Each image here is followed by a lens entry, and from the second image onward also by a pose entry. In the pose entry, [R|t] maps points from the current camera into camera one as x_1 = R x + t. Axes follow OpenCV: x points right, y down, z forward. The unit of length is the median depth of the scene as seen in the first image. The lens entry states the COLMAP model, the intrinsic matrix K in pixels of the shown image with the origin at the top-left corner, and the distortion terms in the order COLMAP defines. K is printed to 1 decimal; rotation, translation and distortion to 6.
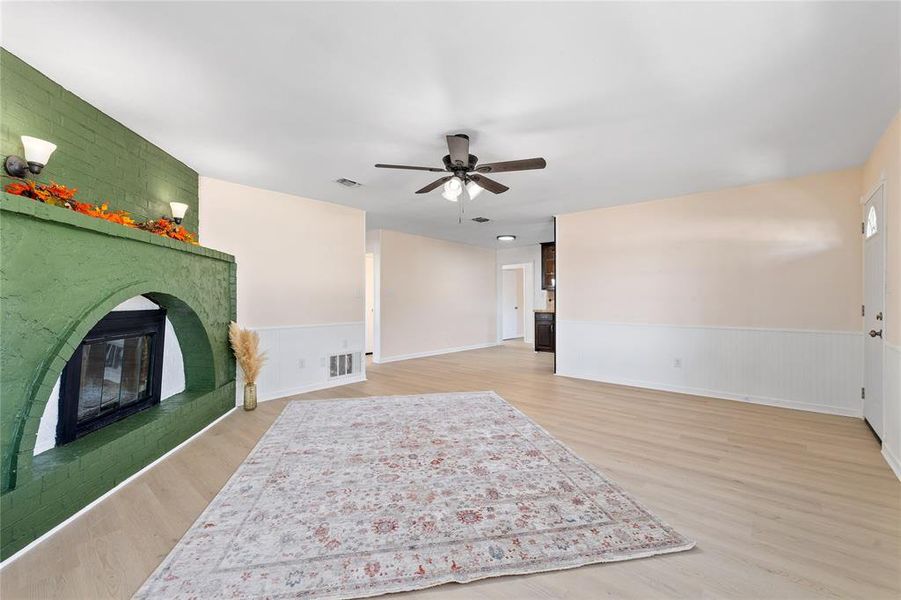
lens RADIAL K [[376.0, 0, 447.8], [0, 376.0, 293.8], [0, 0, 1]] dist [0.000669, 0.000075]
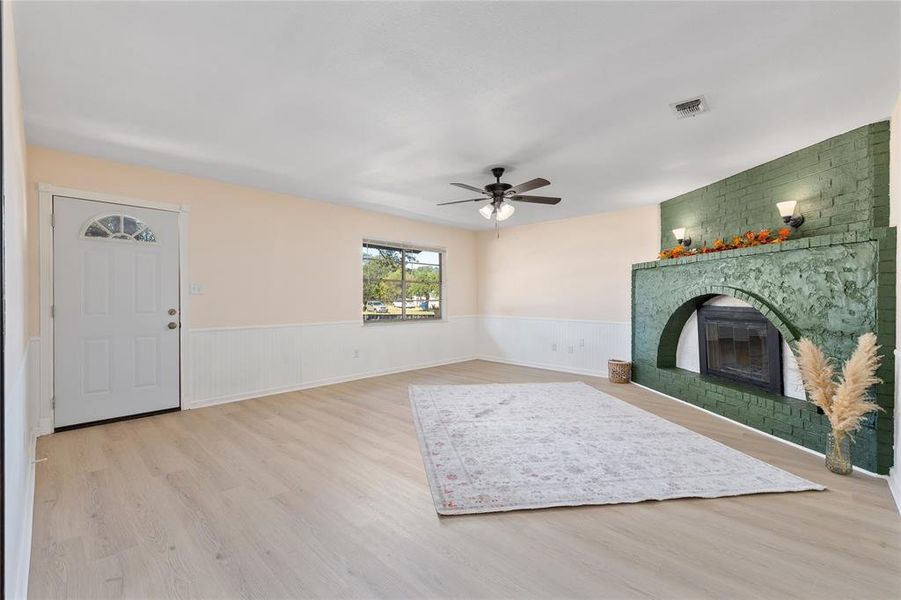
lens RADIAL K [[382.2, 0, 450.5], [0, 382.2, 300.0], [0, 0, 1]] dist [0.000584, 0.000046]
pose [[-0.999893, -0.003867, 0.014110, 0.119630], [-0.004031, 0.999924, -0.011624, 0.025395], [-0.014064, -0.011679, -0.999833, 1.586887]]
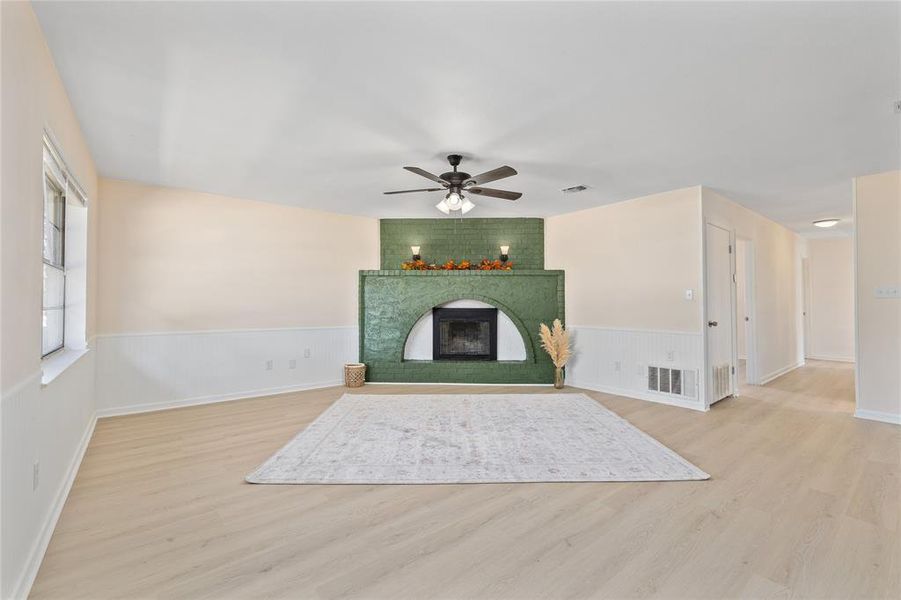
lens RADIAL K [[376.0, 0, 447.8], [0, 376.0, 293.8], [0, 0, 1]] dist [0.000669, 0.000075]
pose [[-0.171587, -0.021014, -0.984945, 0.785936], [0.016511, 0.999571, -0.024203, 0.009148], [0.985031, -0.020415, -0.171166, 0.816273]]
